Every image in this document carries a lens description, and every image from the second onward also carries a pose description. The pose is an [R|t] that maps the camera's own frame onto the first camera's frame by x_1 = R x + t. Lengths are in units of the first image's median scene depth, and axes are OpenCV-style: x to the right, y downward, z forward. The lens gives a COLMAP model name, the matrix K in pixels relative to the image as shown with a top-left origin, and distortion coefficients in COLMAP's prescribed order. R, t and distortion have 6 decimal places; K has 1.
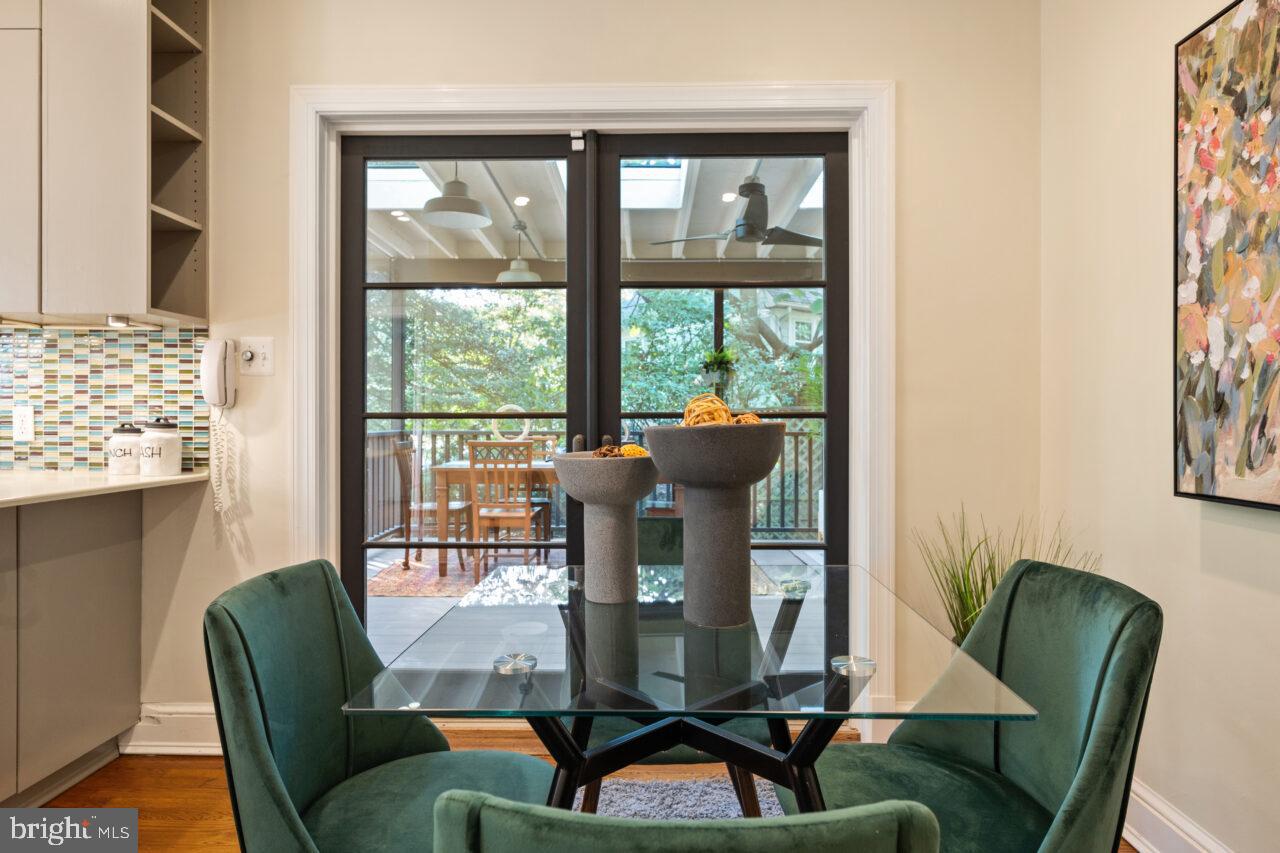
lens RADIAL K [[743.6, 0, 640.8], [0, 743.6, 423.1], [0, 0, 1]] dist [0.001548, -0.000635]
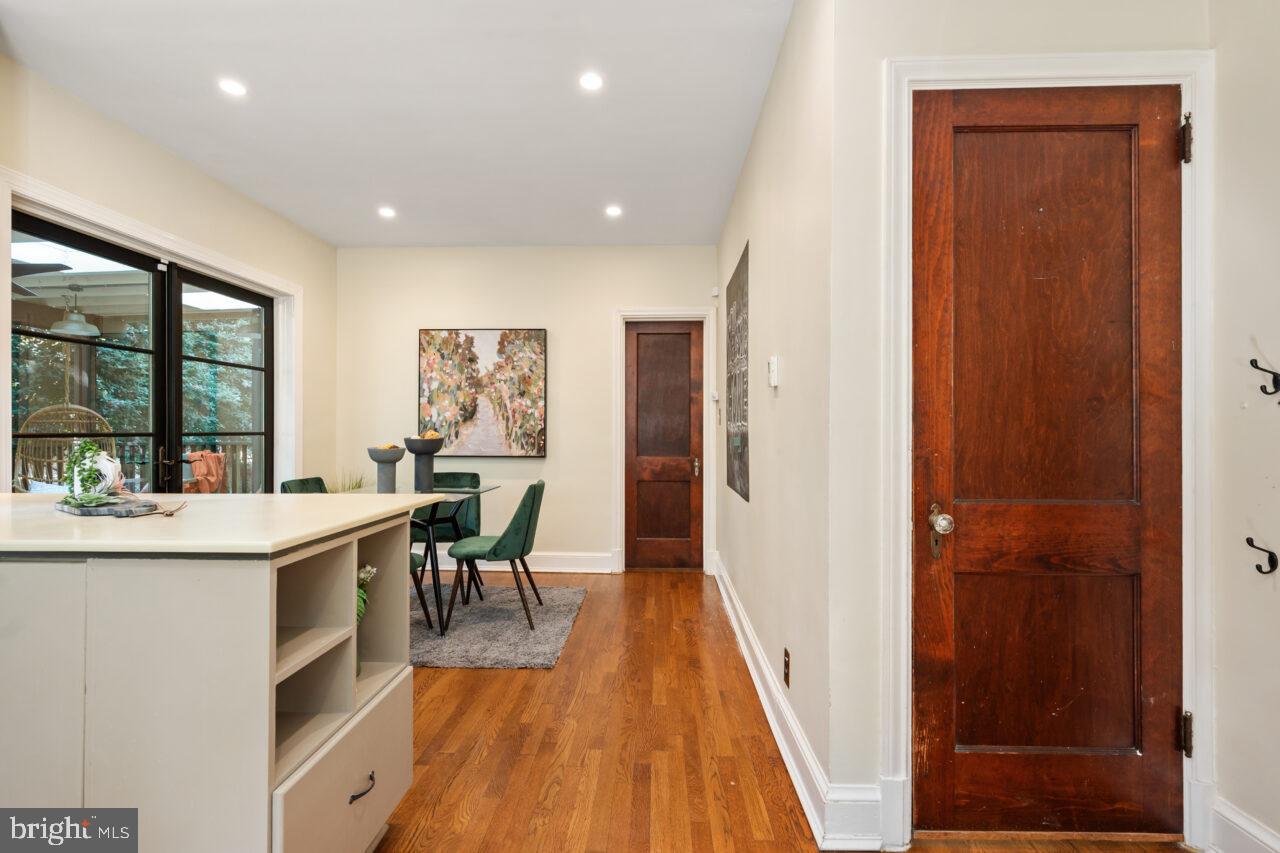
lens RADIAL K [[589.7, 0, 640.3], [0, 589.7, 428.9], [0, 0, 1]] dist [0.000104, 0.000021]
pose [[0.012979, 0.002069, 0.999914, -2.144752], [0.002593, 0.999994, -0.002103, -0.027617], [-0.999912, 0.002620, 0.012974, -0.086962]]
